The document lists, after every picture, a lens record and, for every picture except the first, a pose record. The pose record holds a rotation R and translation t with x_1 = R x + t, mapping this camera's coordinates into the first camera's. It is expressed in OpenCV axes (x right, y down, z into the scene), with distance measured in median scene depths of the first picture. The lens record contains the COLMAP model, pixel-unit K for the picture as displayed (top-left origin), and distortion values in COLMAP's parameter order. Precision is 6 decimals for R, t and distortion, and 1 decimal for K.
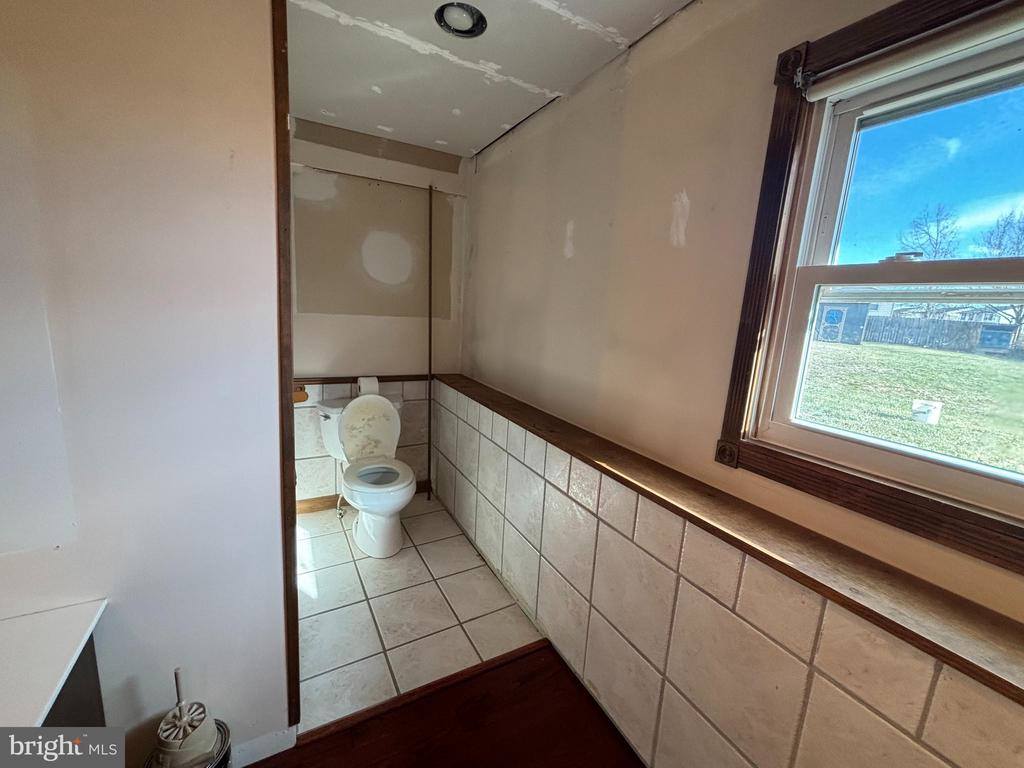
lens RADIAL K [[411.1, 0, 506.0], [0, 411.1, 380.1], [0, 0, 1]] dist [-0.000920, -0.002001]
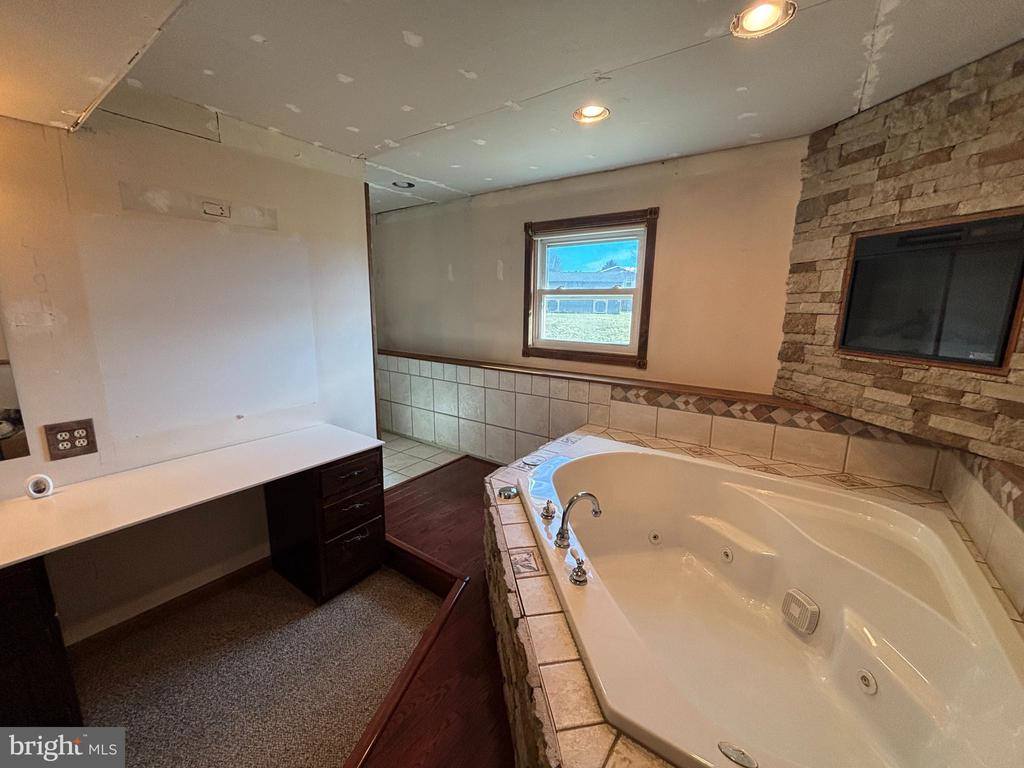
lens RADIAL K [[411.1, 0, 510.2], [0, 411.1, 379.4], [0, 0, 1]] dist [-0.000920, -0.002001]
pose [[0.903207, -0.131410, 0.408593, -0.789778], [0.119587, 0.991328, 0.054477, 0.197186], [-0.412209, -0.000342, 0.911089, -1.643750]]
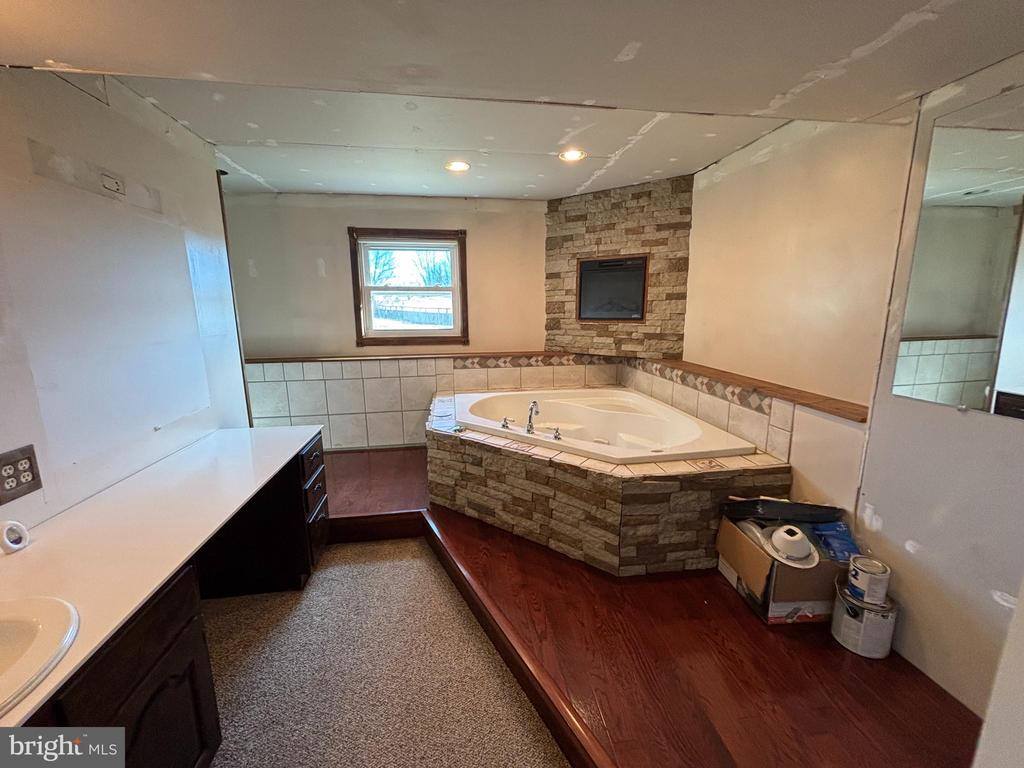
lens RADIAL K [[411.1, 0, 512.1], [0, 411.1, 382.1], [0, 0, 1]] dist [-0.000920, -0.002001]
pose [[0.343888, -0.237070, 0.908592, -2.115372], [0.192549, 0.964847, 0.178872, 0.123285], [-0.919057, 0.113437, 0.377447, -1.328234]]
